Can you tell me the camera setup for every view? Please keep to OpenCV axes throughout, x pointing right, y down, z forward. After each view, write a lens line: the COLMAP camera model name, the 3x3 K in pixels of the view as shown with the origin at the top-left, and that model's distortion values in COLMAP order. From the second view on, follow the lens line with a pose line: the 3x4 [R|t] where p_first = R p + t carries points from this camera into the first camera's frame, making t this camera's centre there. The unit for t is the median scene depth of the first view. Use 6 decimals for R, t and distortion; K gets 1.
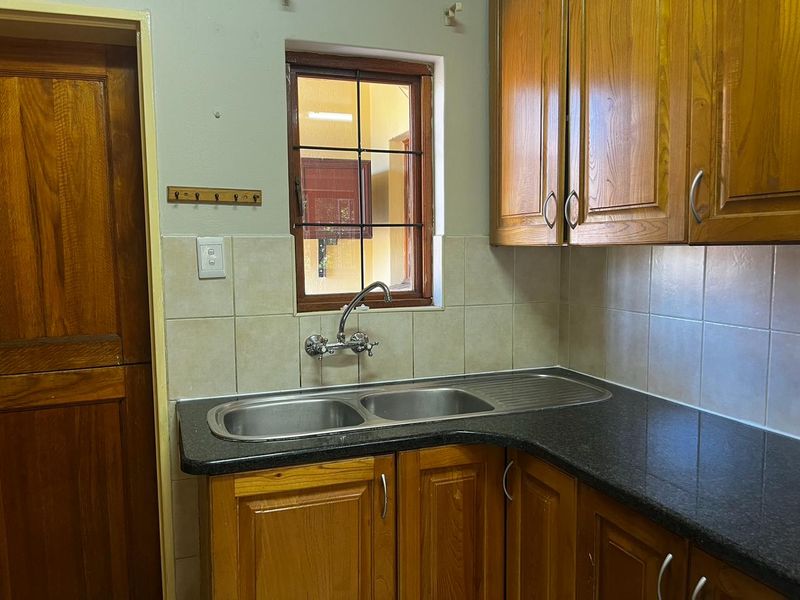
lens RADIAL K [[613.3, 0, 400.0], [0, 613.3, 300.0], [0, 0, 1]] dist [0.054670, -0.068698]
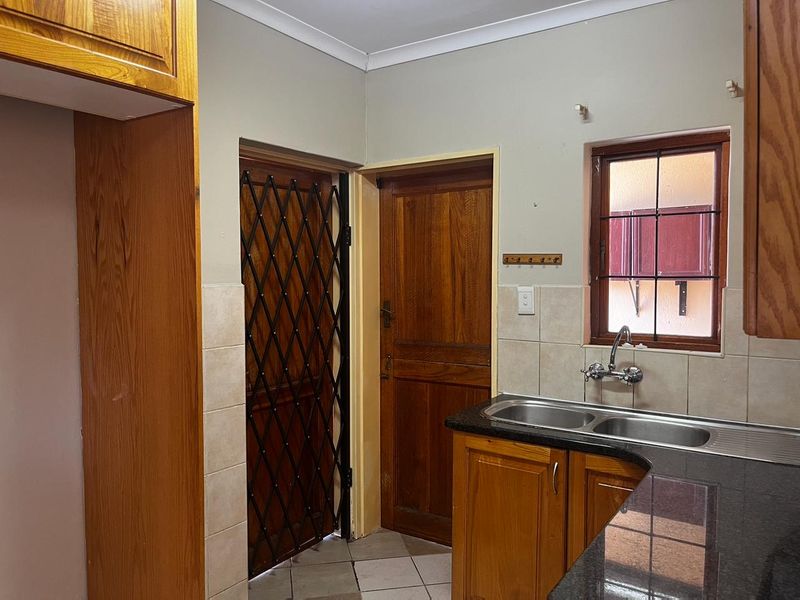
lens RADIAL K [[613.3, 0, 400.0], [0, 613.3, 300.0], [0, 0, 1]] dist [0.054670, -0.068698]
pose [[0.582201, 0.046113, -0.811736, 0.705252], [-0.075619, 0.997134, 0.002409, -0.049936], [0.809520, 0.059980, 0.584020, -0.104538]]
